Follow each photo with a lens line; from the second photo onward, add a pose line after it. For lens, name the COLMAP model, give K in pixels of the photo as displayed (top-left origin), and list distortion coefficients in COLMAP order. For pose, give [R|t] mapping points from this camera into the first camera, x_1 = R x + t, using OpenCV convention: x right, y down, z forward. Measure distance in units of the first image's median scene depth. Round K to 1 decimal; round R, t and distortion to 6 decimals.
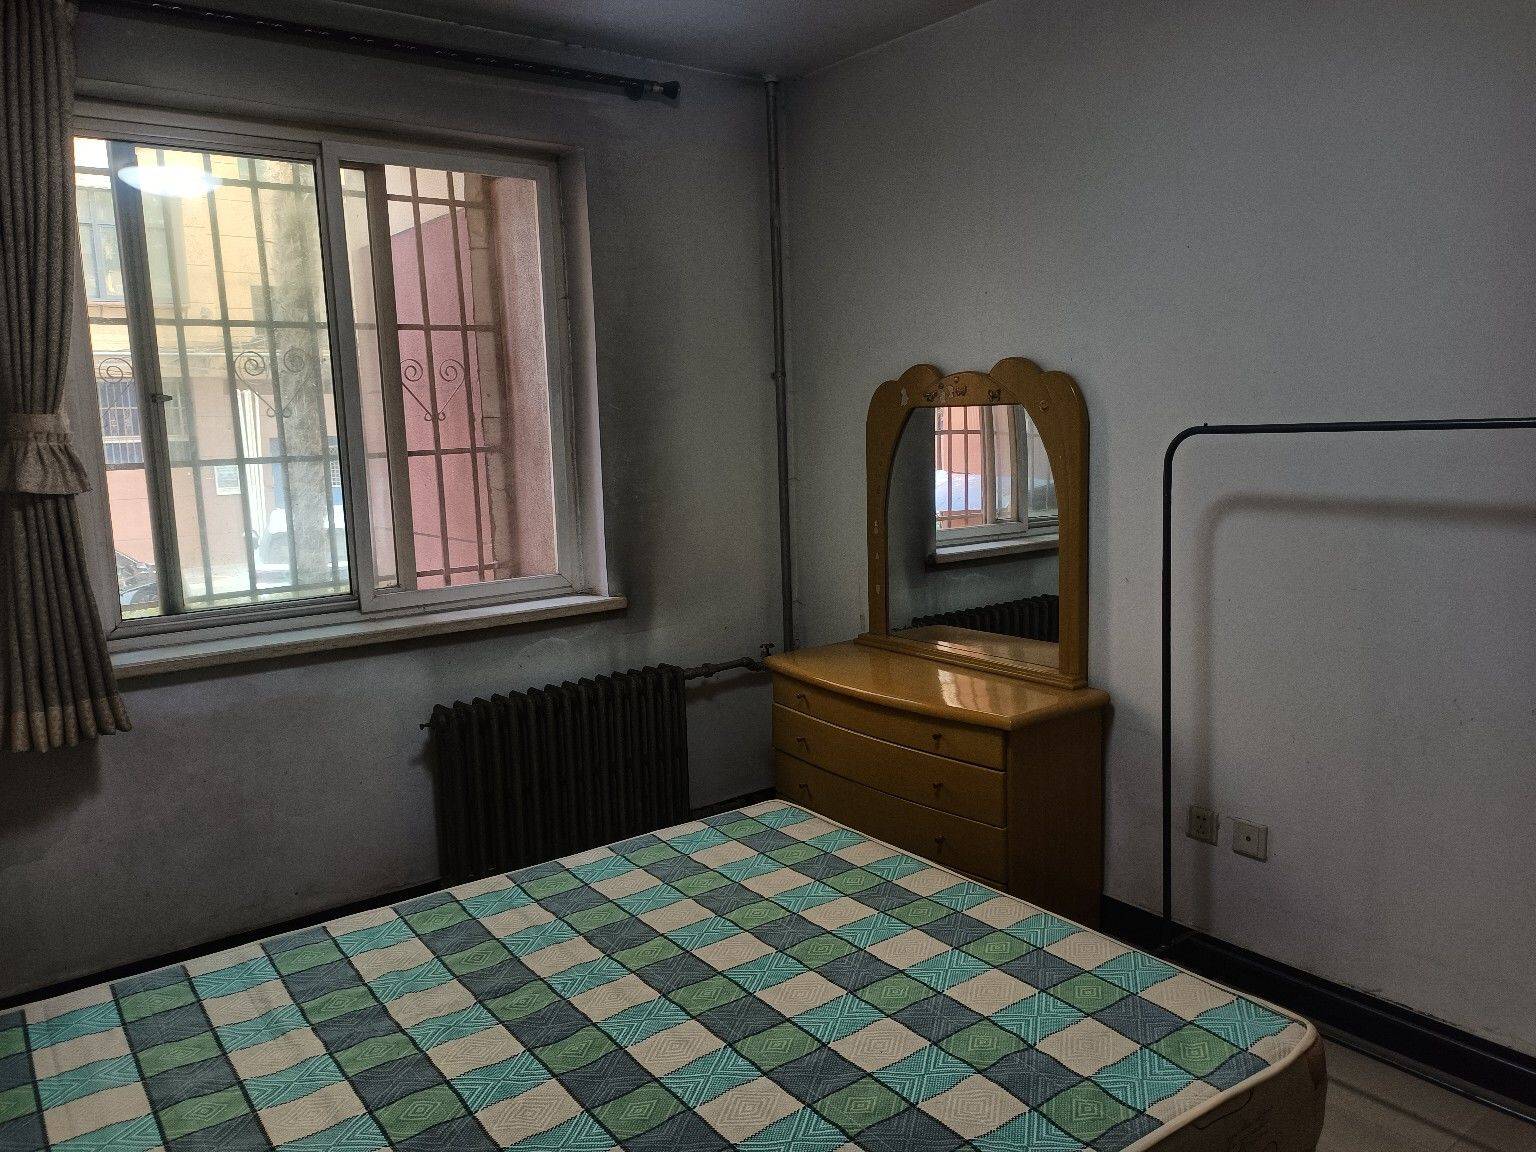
lens RADIAL K [[1136.3, 0, 768.0], [0, 1136.3, 576.0], [0, 0, 1]] dist [0.067021, -0.067142]
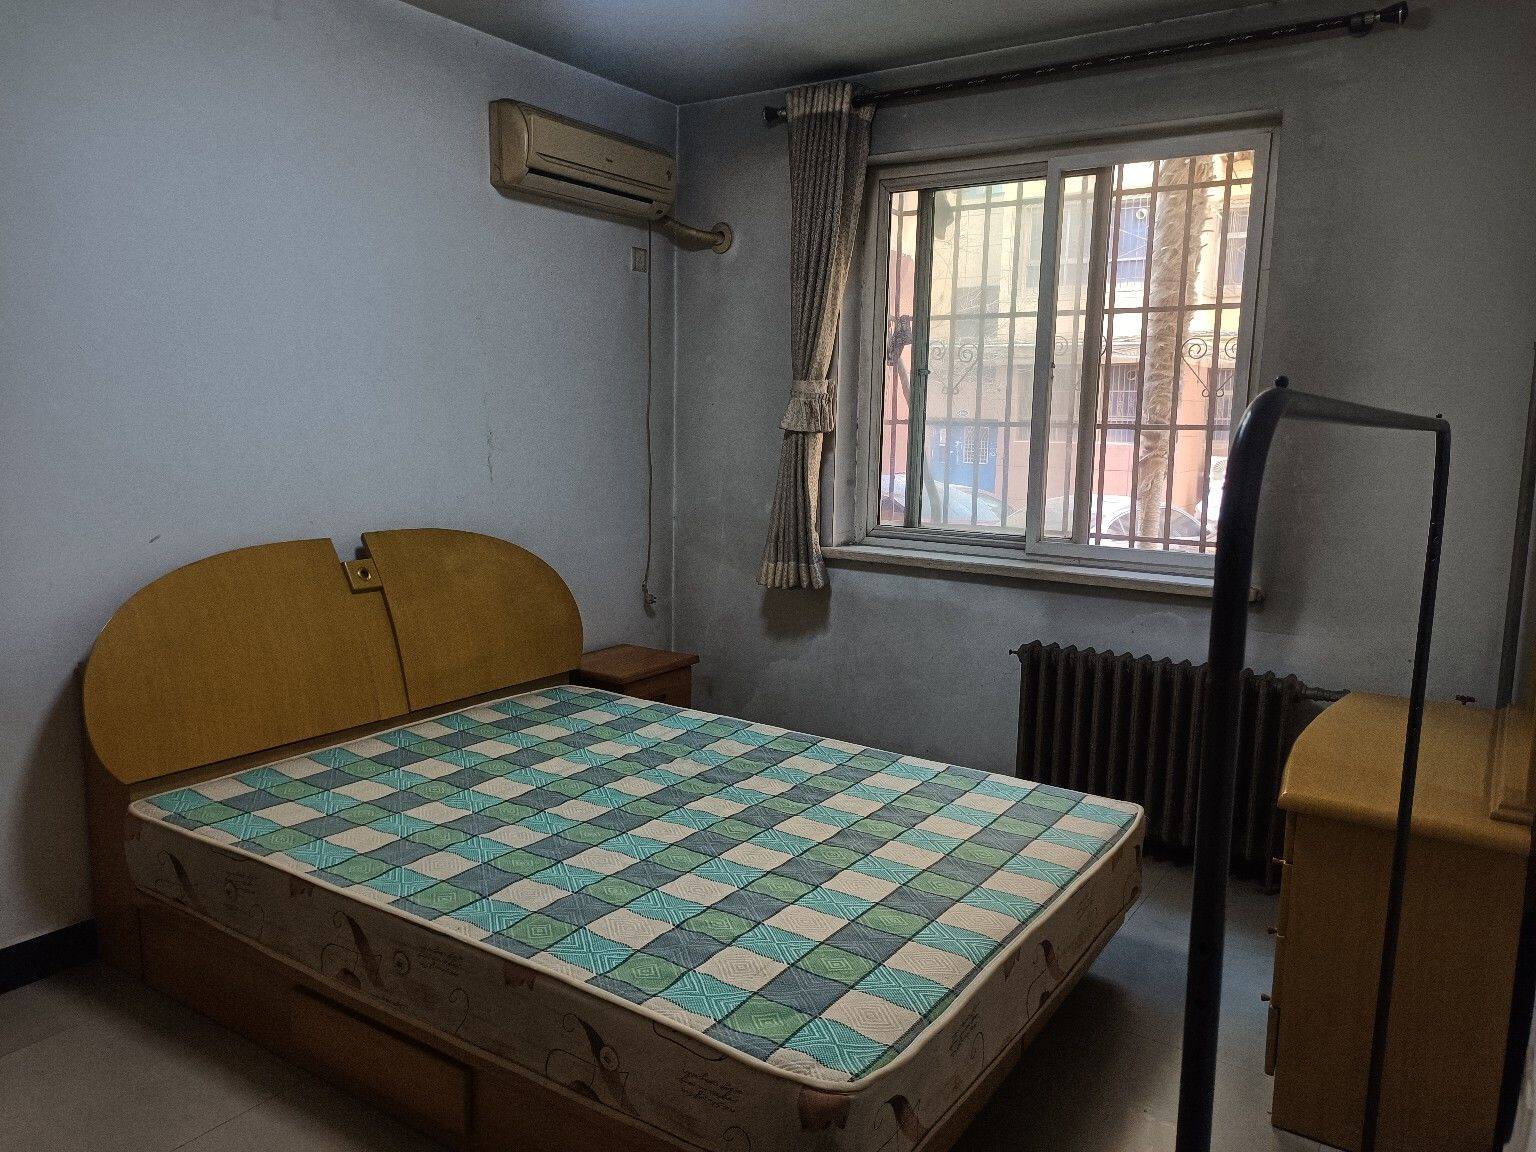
lens RADIAL K [[1136.3, 0, 768.0], [0, 1136.3, 576.0], [0, 0, 1]] dist [0.067021, -0.067142]
pose [[0.338334, 0.174347, -0.924734, 0.737258], [-0.161630, 0.978850, 0.125414, -0.055843], [0.927041, 0.107033, 0.359358, 0.360215]]
